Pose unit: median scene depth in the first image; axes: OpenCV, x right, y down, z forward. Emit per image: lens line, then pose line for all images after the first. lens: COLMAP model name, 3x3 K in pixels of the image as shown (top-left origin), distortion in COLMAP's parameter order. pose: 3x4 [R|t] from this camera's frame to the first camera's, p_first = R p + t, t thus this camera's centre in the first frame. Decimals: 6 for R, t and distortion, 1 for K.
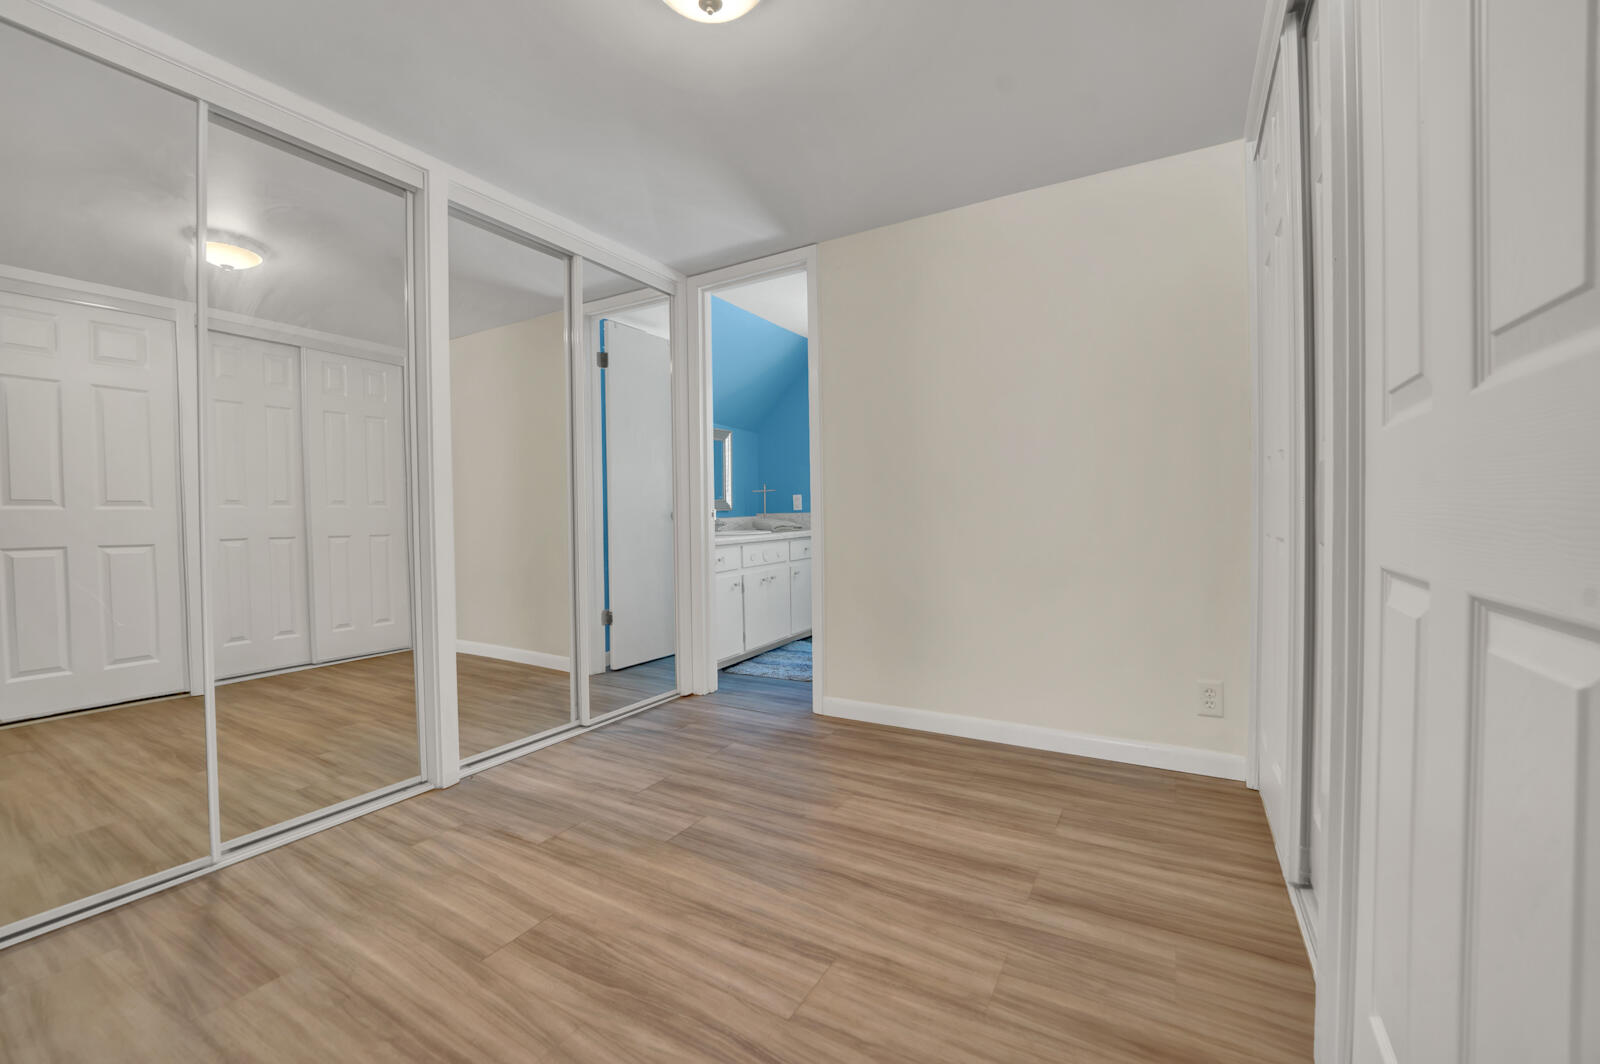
lens RADIAL K [[652.2, 0, 794.5], [0, 652.2, 532.0], [0, 0, 1]] dist [-0.029056, 0.000235]
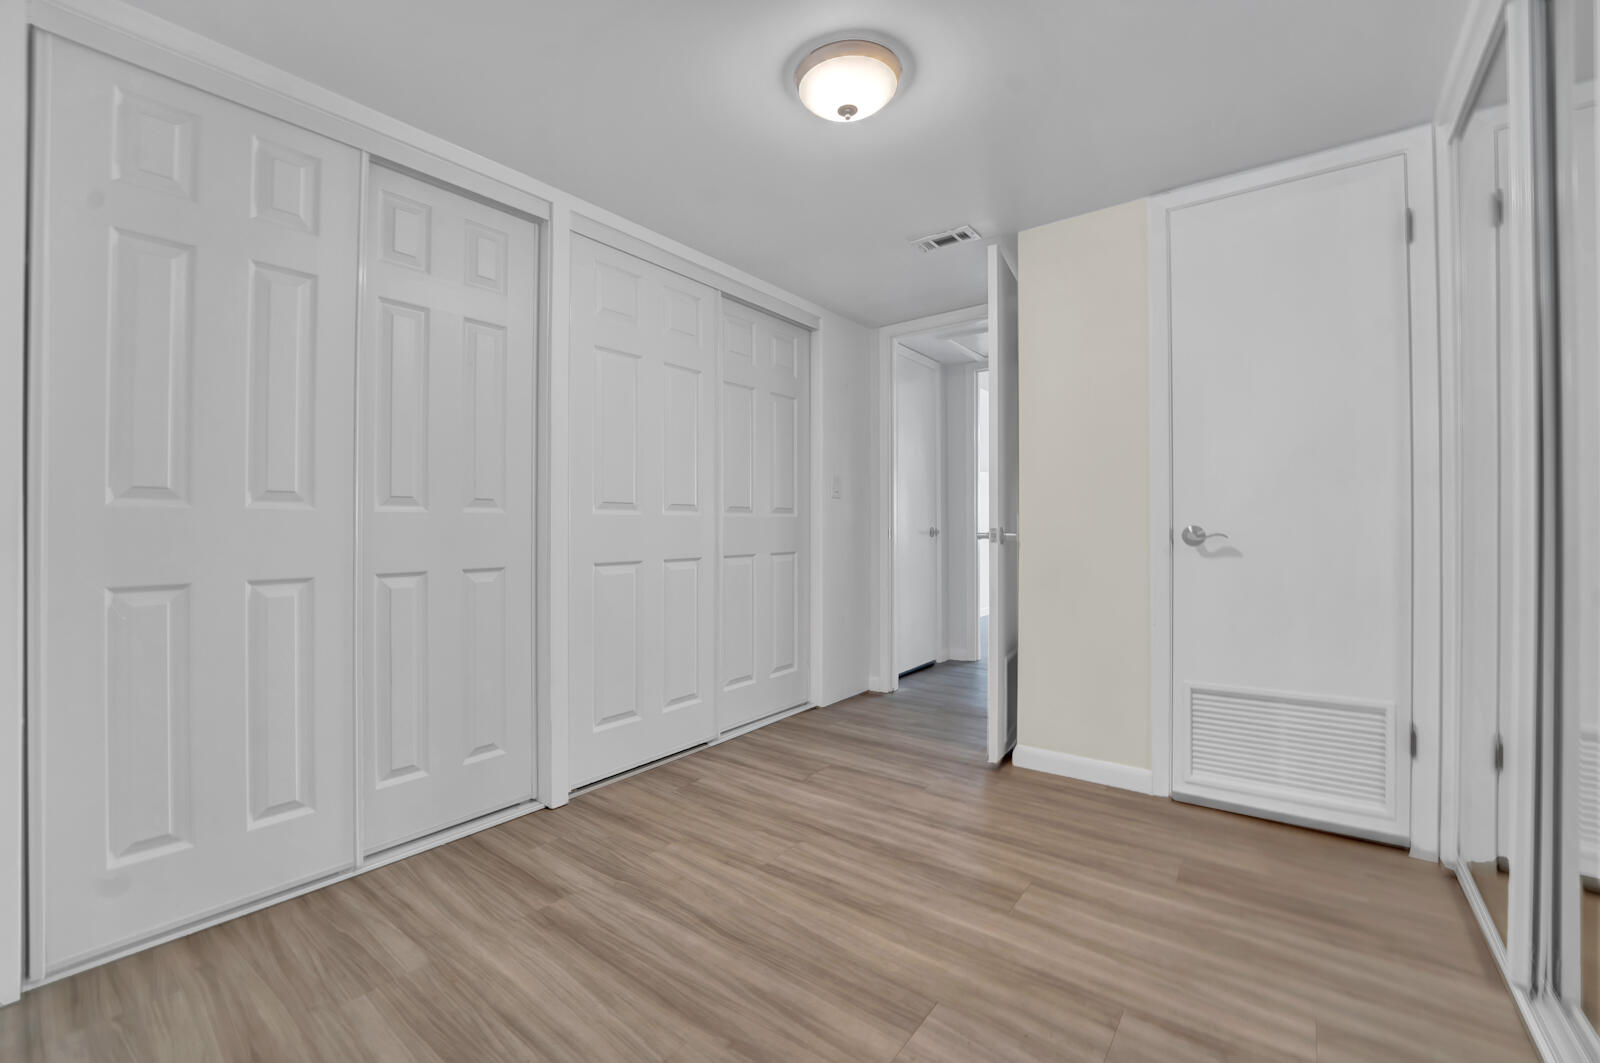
lens RADIAL K [[652.2, 0, 794.5], [0, 652.2, 531.5], [0, 0, 1]] dist [-0.029056, 0.000235]
pose [[-0.990887, 0.020351, 0.133151, -0.173683], [0.024527, 0.999255, 0.029798, -0.075320], [-0.132445, 0.032792, -0.990648, 2.008459]]
